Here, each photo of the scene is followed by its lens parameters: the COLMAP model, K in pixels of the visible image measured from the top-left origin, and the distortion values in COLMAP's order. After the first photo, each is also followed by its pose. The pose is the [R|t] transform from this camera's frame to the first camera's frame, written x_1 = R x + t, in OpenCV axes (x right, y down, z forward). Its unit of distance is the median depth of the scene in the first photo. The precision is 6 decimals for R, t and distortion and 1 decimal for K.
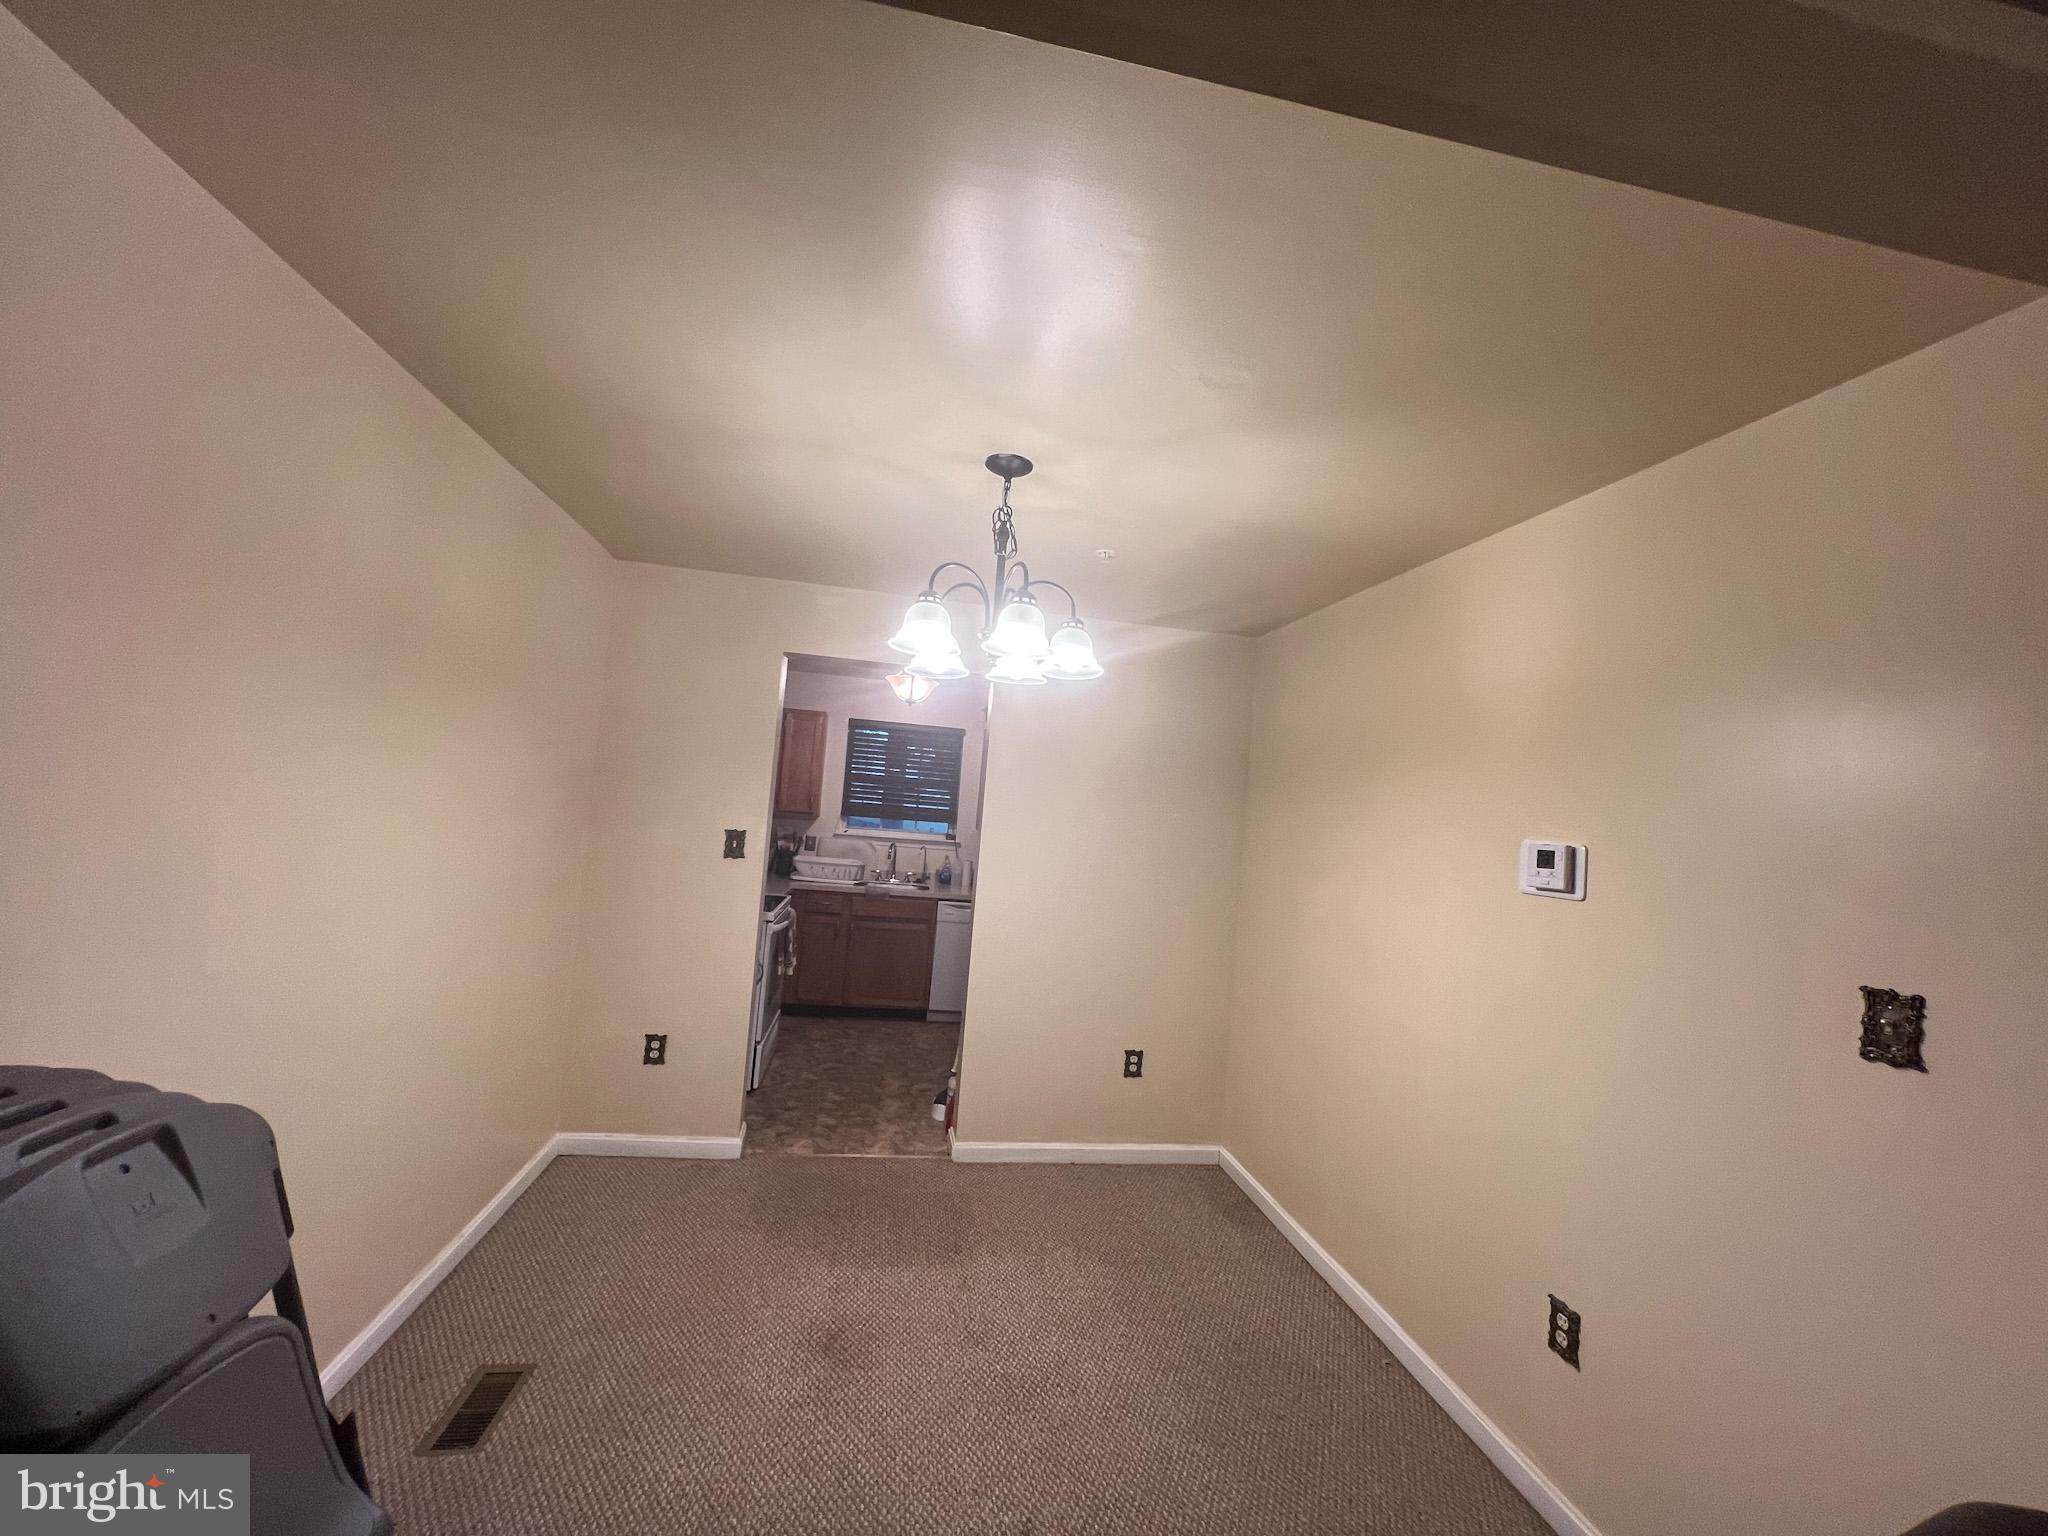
lens RADIAL K [[824.2, 0, 1025.1], [0, 824.2, 767.5], [0, 0, 1]] dist [-0.002329, -0.000126]
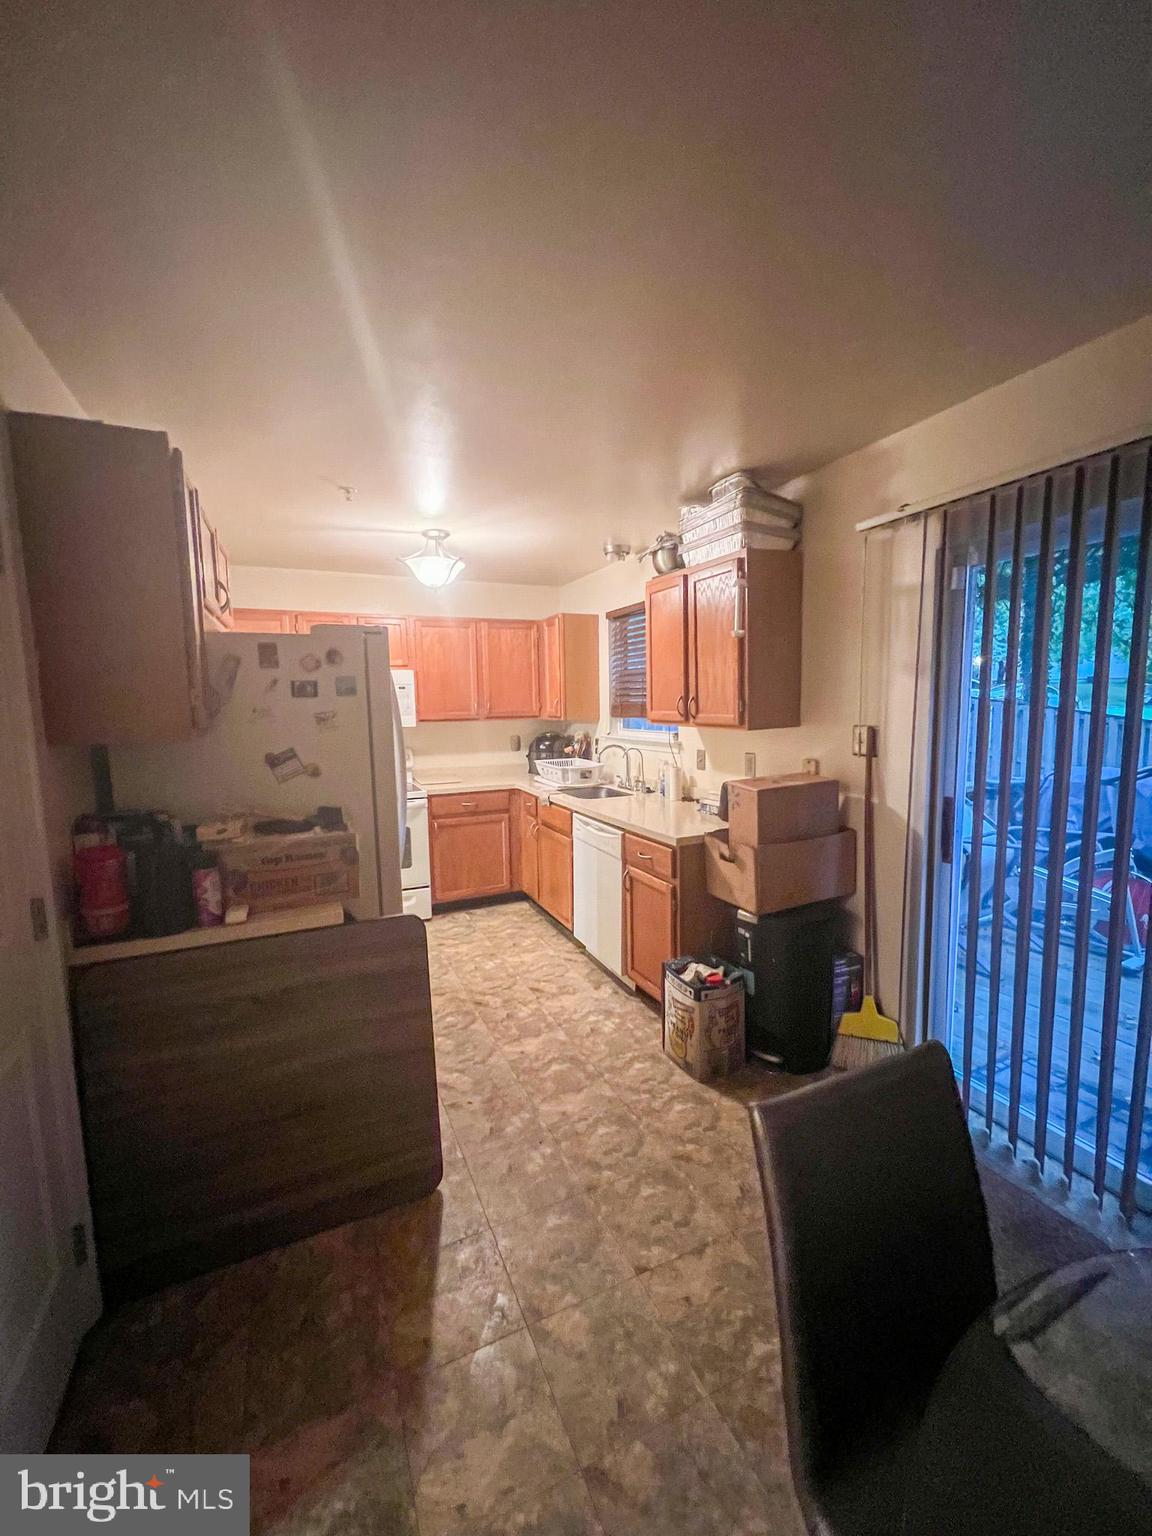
lens RADIAL K [[618.1, 0, 573.8], [0, 618.1, 768.4], [0, 0, 1]] dist [-0.002329, -0.000126]
pose [[0.250323, 0.019078, -0.967974, 0.501118], [0.092158, 0.994796, 0.043439, 0.089465], [0.963766, -0.100080, 0.247262, 0.843979]]
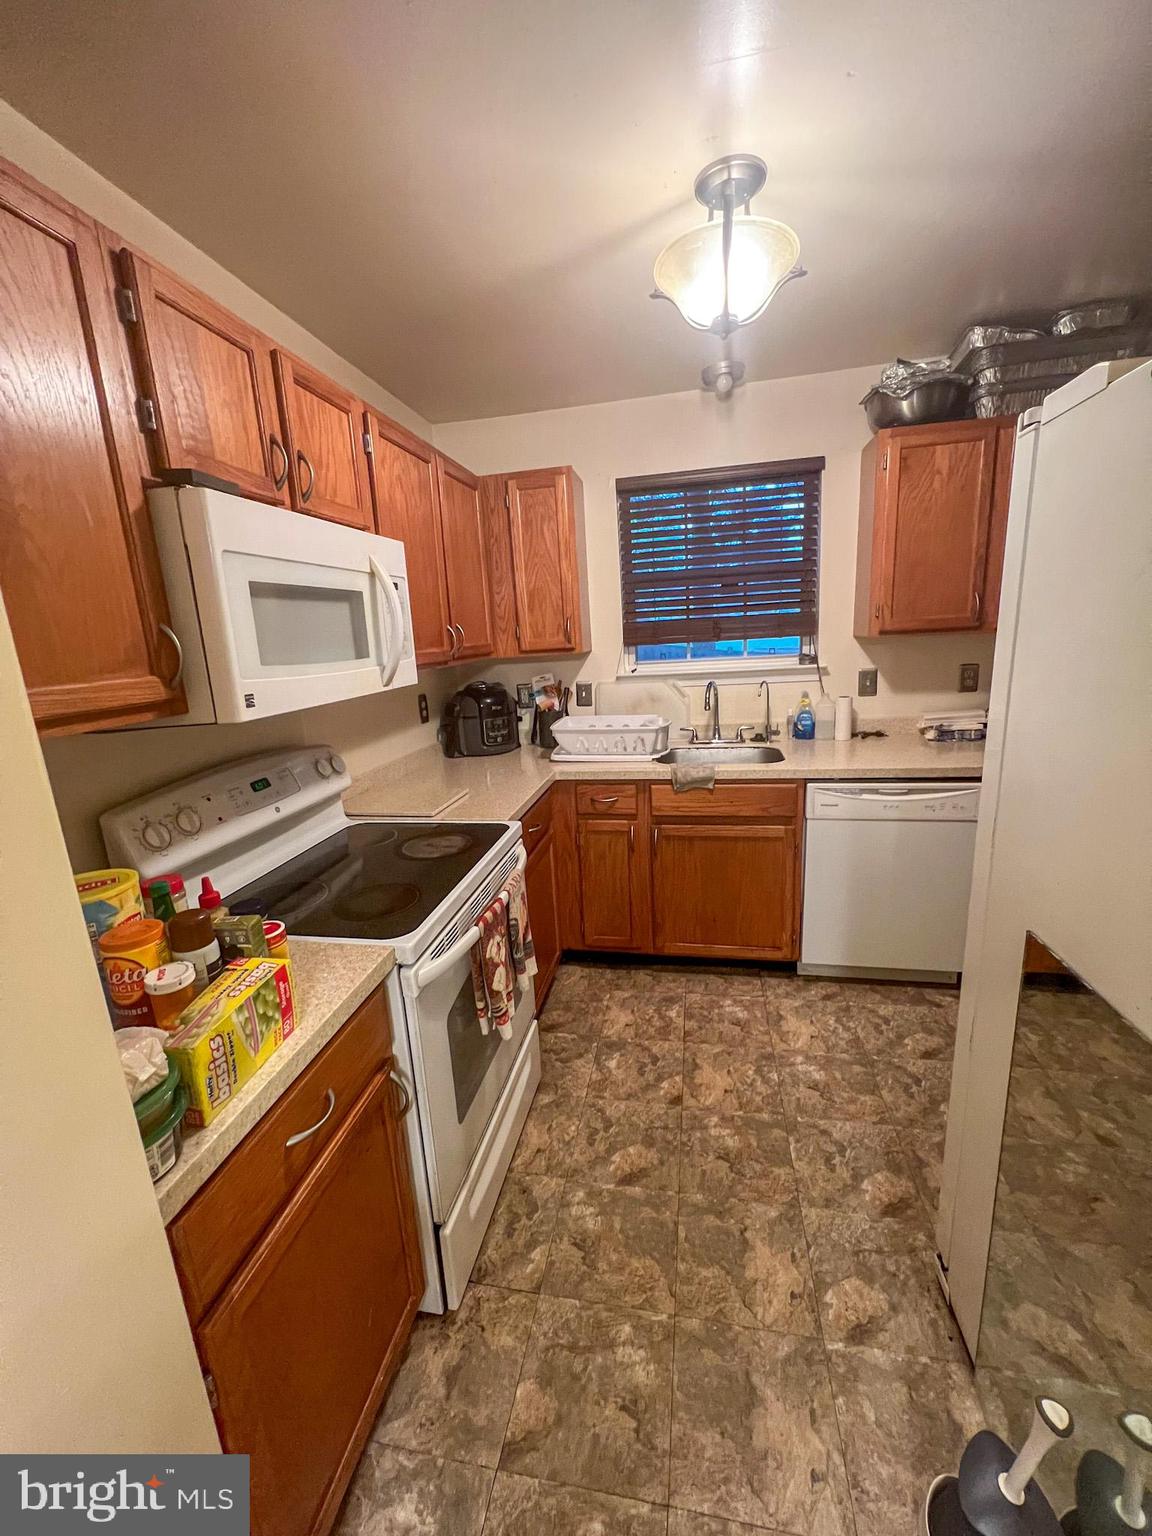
lens RADIAL K [[618.1, 0, 577.4], [0, 618.1, 773.1], [0, 0, 1]] dist [-0.002329, -0.000126]
pose [[0.929124, -0.051688, -0.366139, -0.095730], [0.148724, 0.958797, 0.242053, 0.034385], [0.338542, -0.279350, 0.898528, 0.581199]]
